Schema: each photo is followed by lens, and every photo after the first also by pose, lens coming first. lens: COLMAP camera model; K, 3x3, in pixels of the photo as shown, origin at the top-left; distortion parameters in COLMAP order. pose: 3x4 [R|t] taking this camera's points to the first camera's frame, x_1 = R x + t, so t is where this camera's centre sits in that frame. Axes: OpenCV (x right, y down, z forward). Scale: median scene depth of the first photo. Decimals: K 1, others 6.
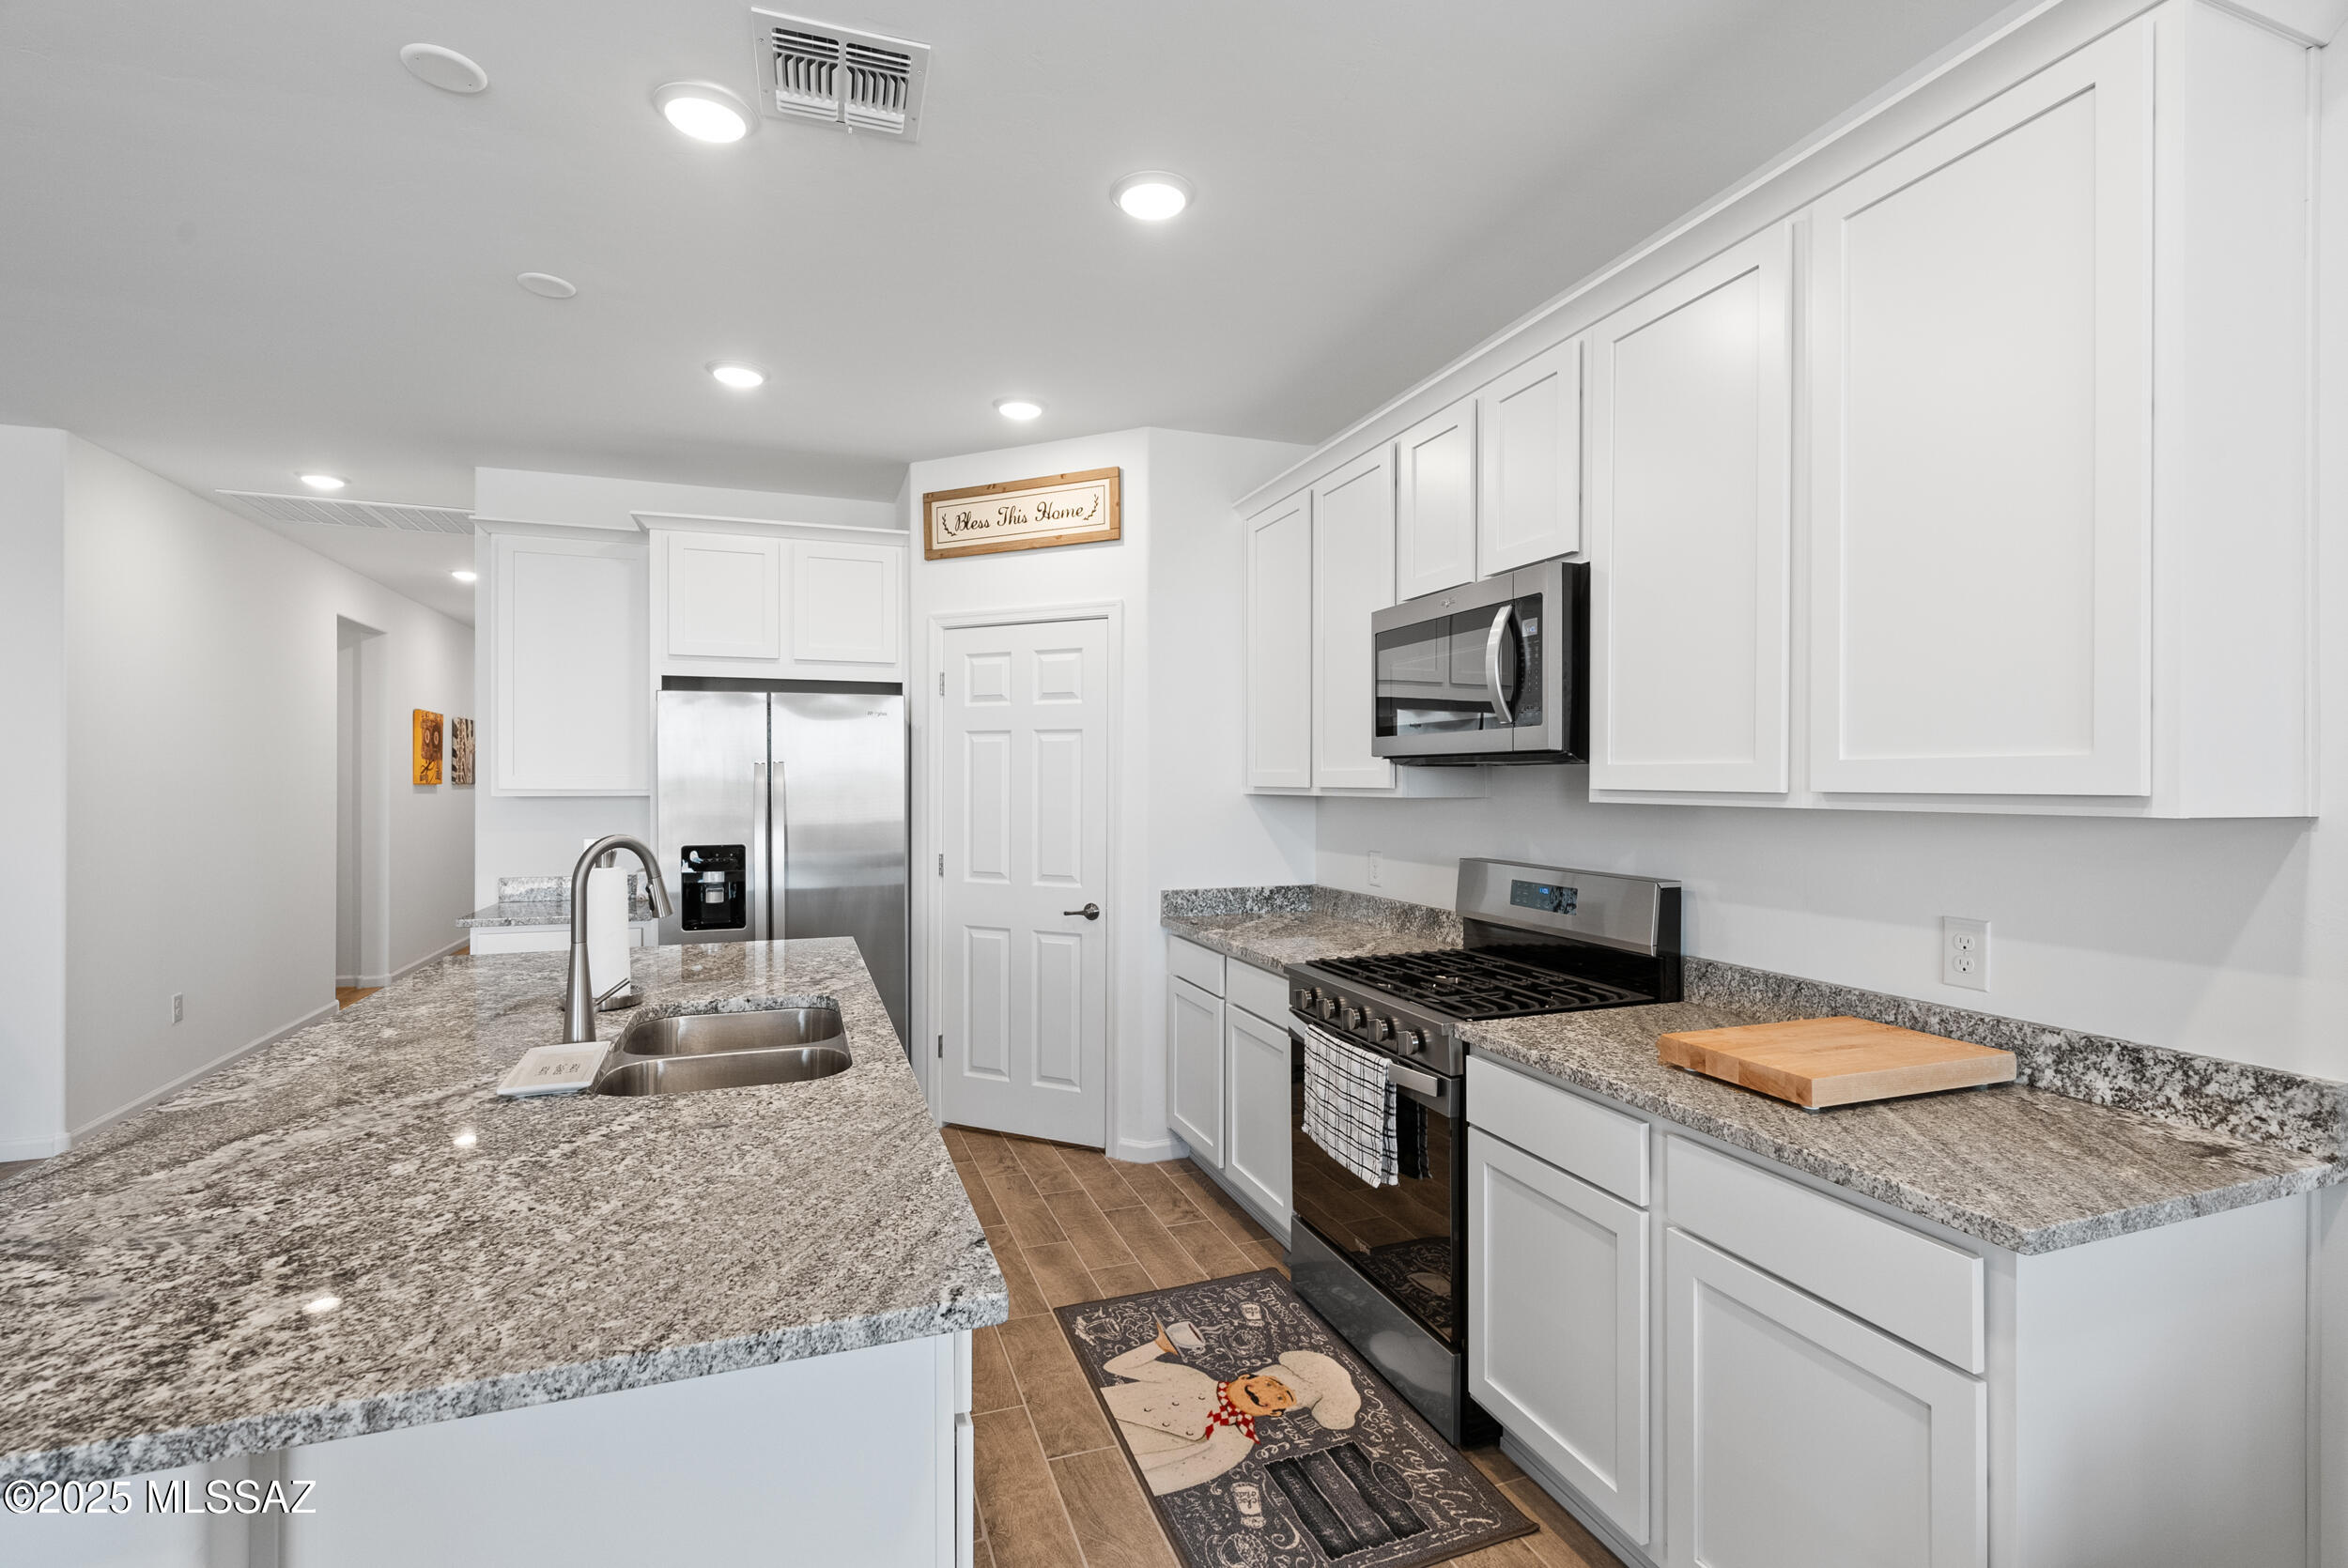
lens RADIAL K [[1069.8, 0, 1175.6], [0, 1069.8, 772.5], [0, 0, 1]] dist [-0.005051, 0.003008]
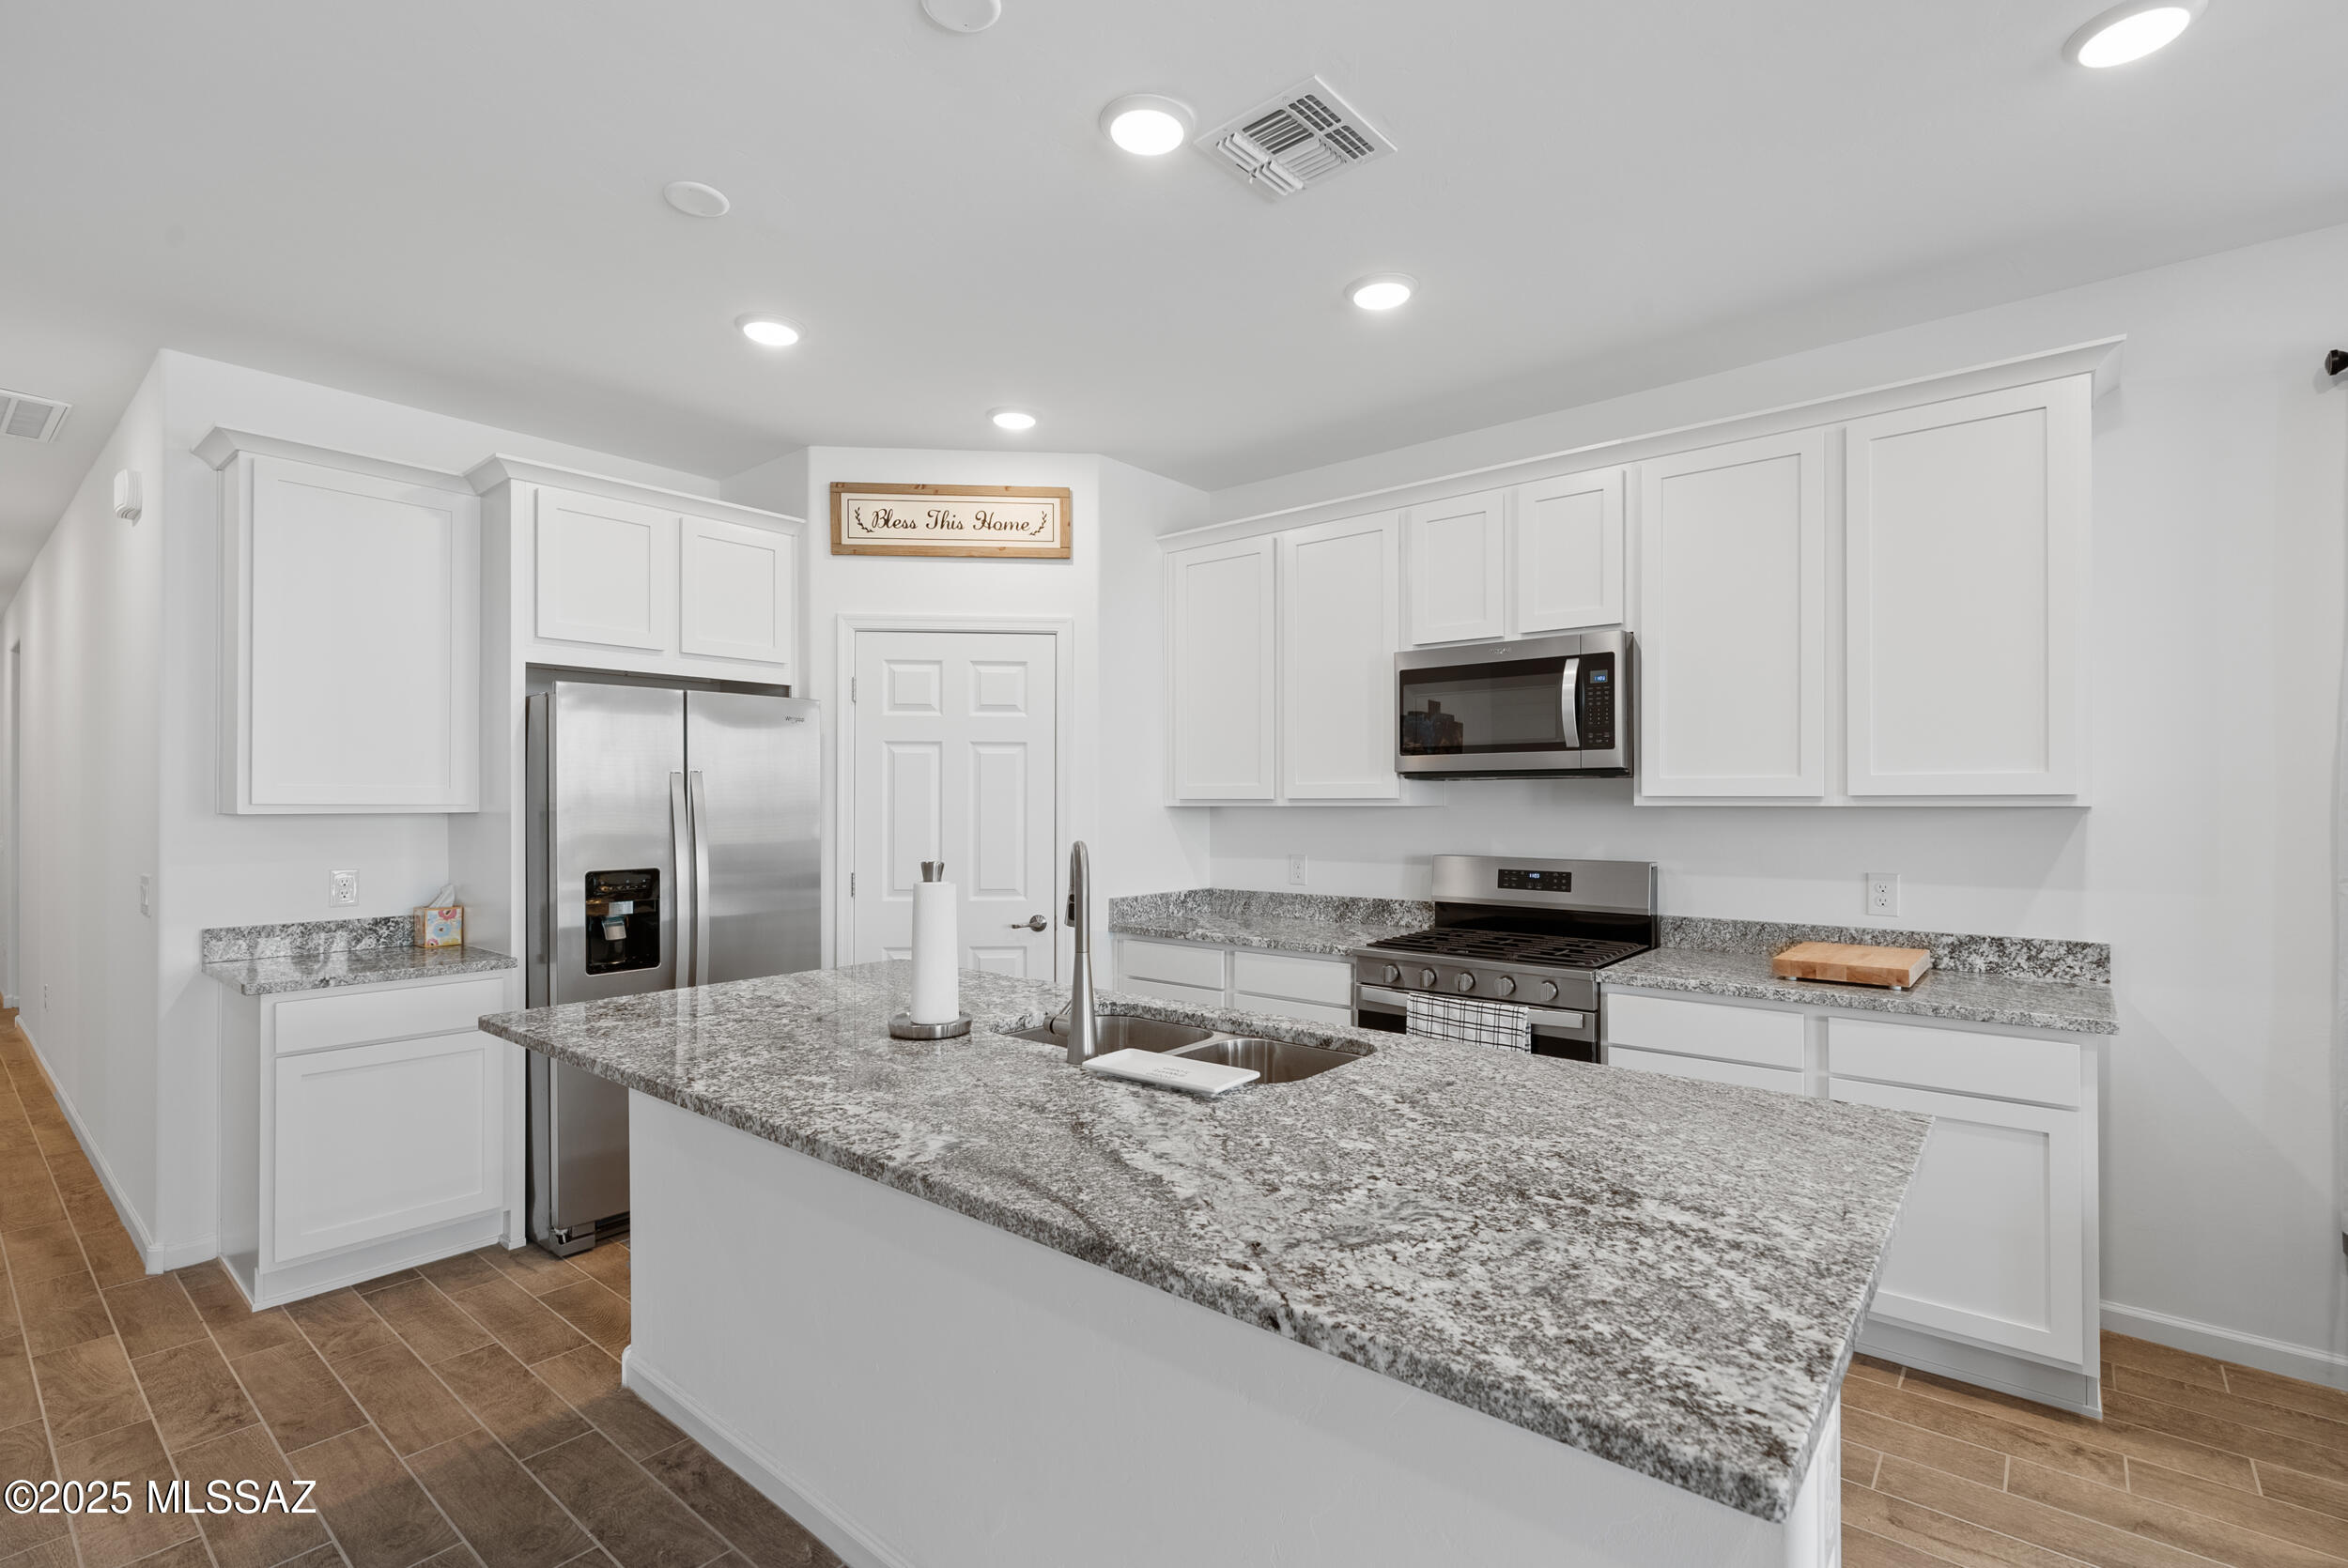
lens RADIAL K [[1069.8, 0, 1171.1], [0, 1069.8, 799.4], [0, 0, 1]] dist [-0.005051, 0.003008]
pose [[0.863996, -0.000095, 0.503498, -0.778759], [-0.002449, 0.999987, 0.004391, 0.013215], [-0.503492, -0.005027, 0.863985, 0.098369]]
